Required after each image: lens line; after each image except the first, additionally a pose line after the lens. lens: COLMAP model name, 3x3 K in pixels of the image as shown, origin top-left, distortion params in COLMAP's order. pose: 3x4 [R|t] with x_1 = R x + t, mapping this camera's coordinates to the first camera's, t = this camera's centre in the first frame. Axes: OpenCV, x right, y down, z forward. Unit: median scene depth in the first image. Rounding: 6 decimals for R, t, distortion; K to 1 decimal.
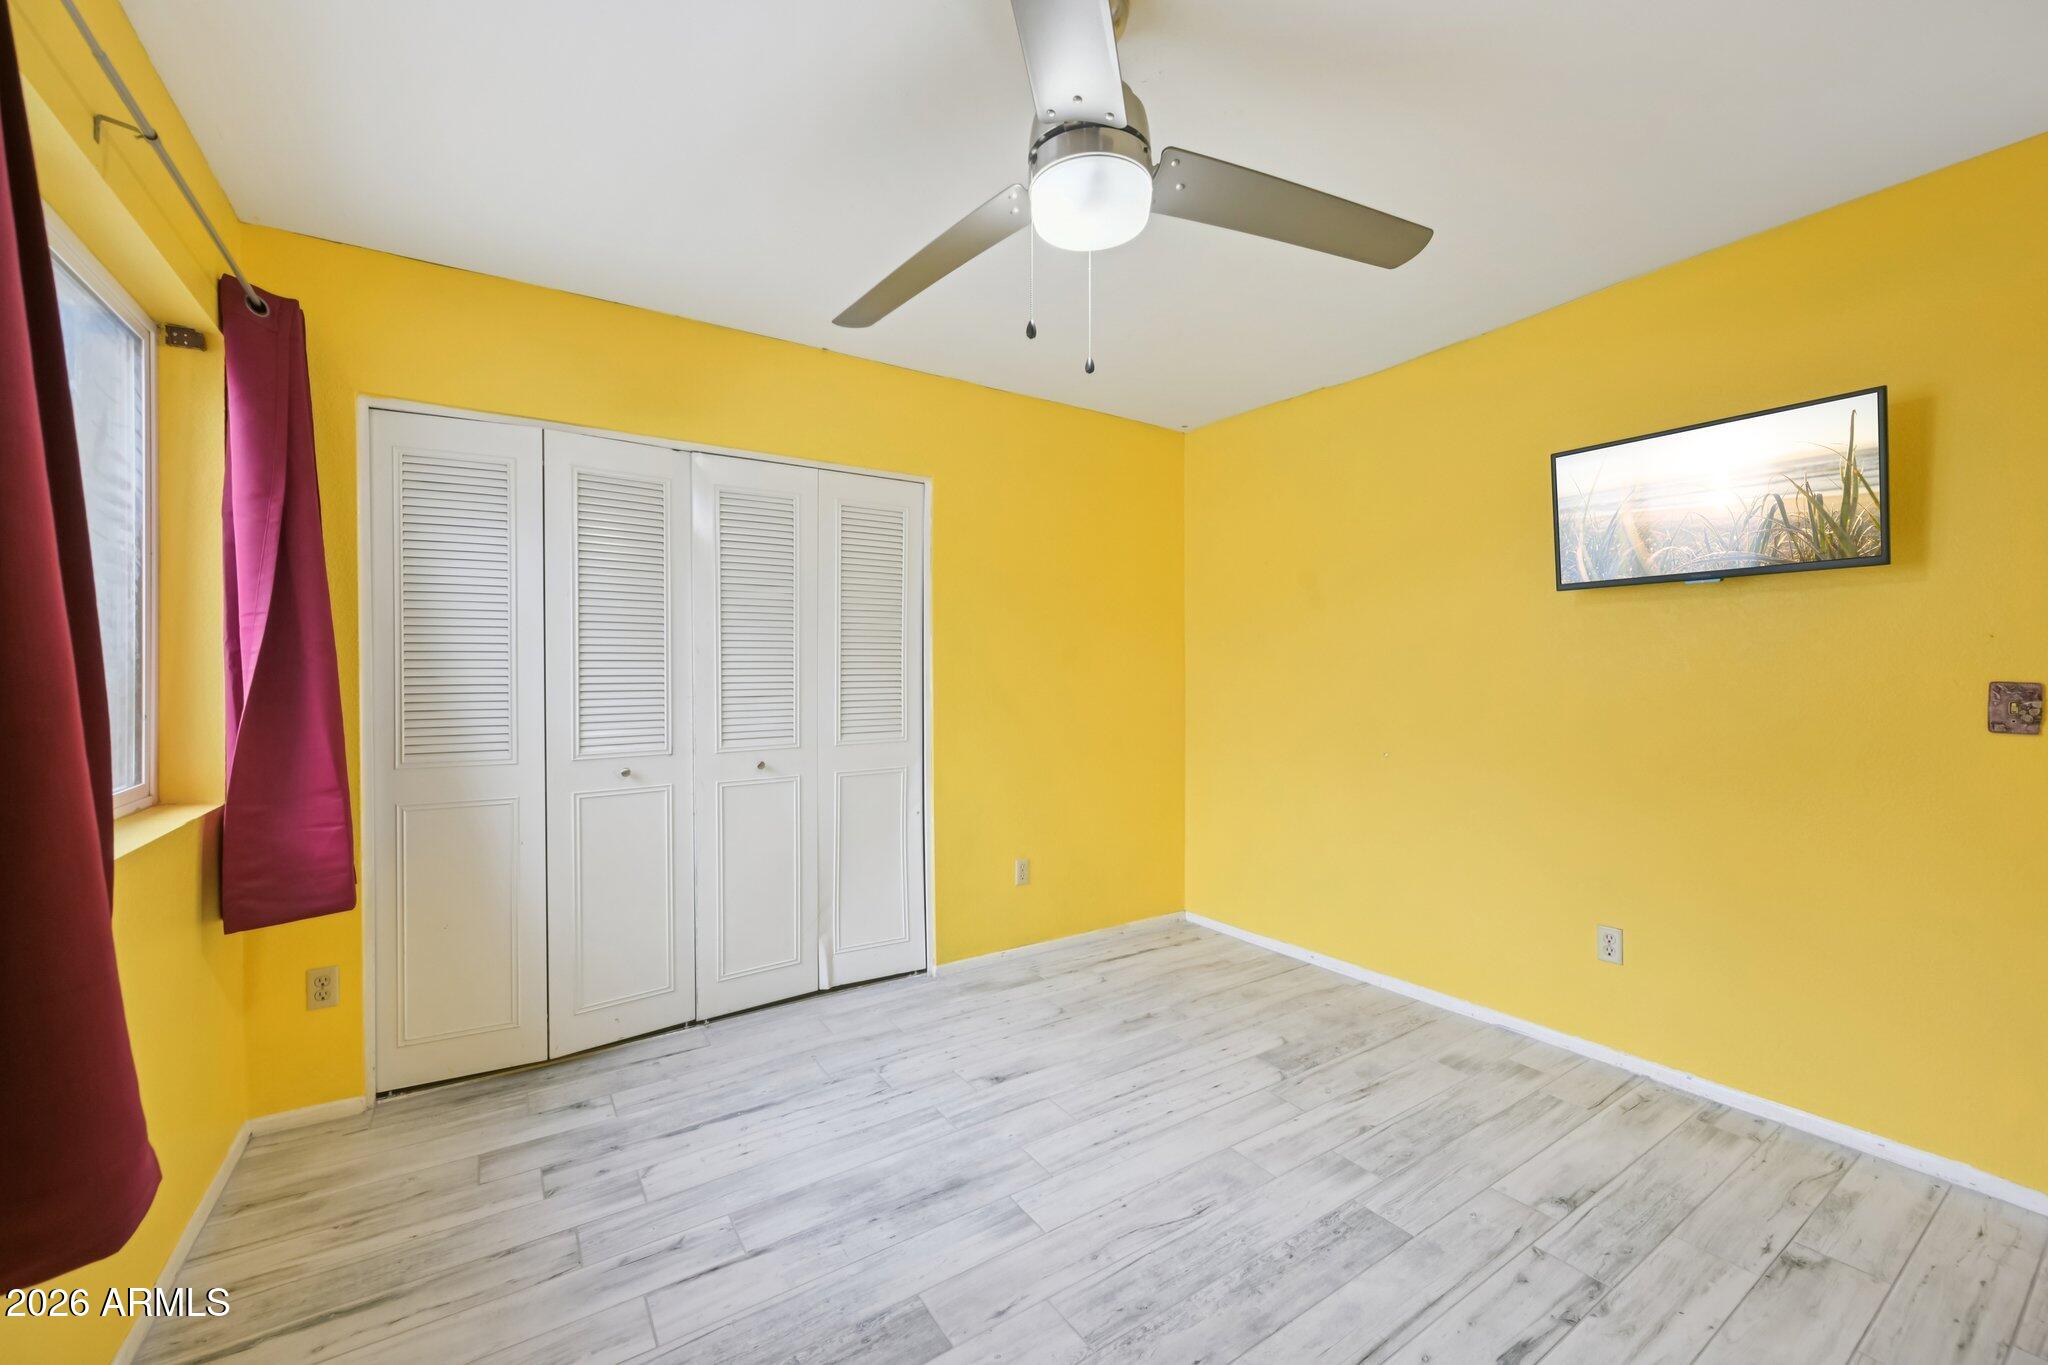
lens RADIAL K [[811.0, 0, 1021.1], [0, 811.0, 672.2], [0, 0, 1]] dist [0.001502, -0.000047]
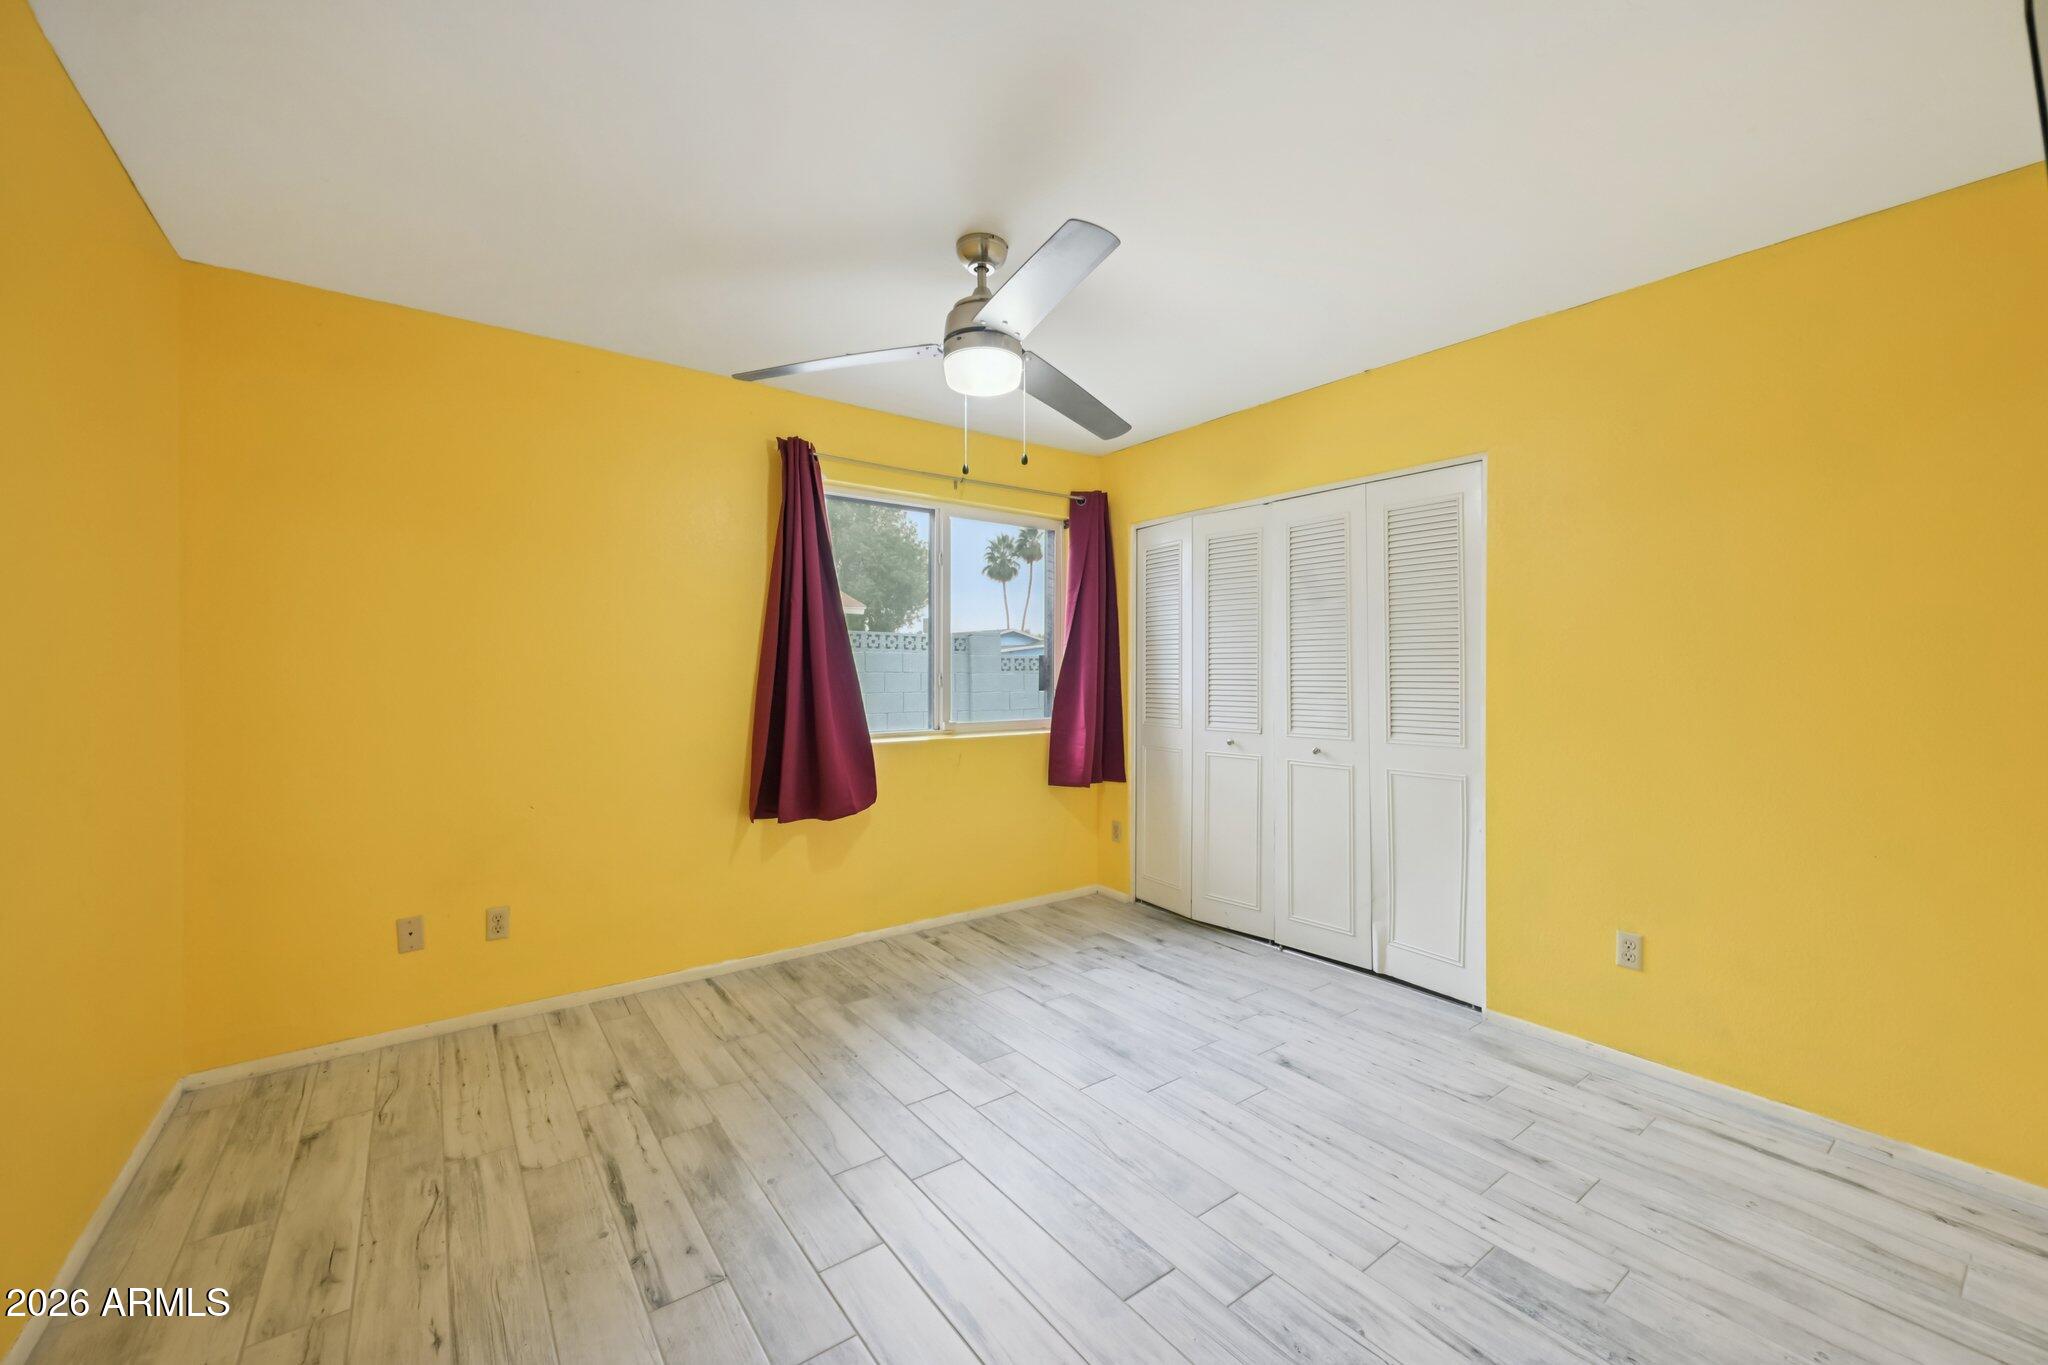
lens RADIAL K [[811.0, 0, 1021.1], [0, 811.0, 672.2], [0, 0, 1]] dist [0.001502, -0.000047]
pose [[0.053753, 0.003825, -0.998547, 0.990625], [-0.001241, 0.999992, 0.003764, -0.005062], [0.998553, 0.001037, 0.053758, 0.601933]]
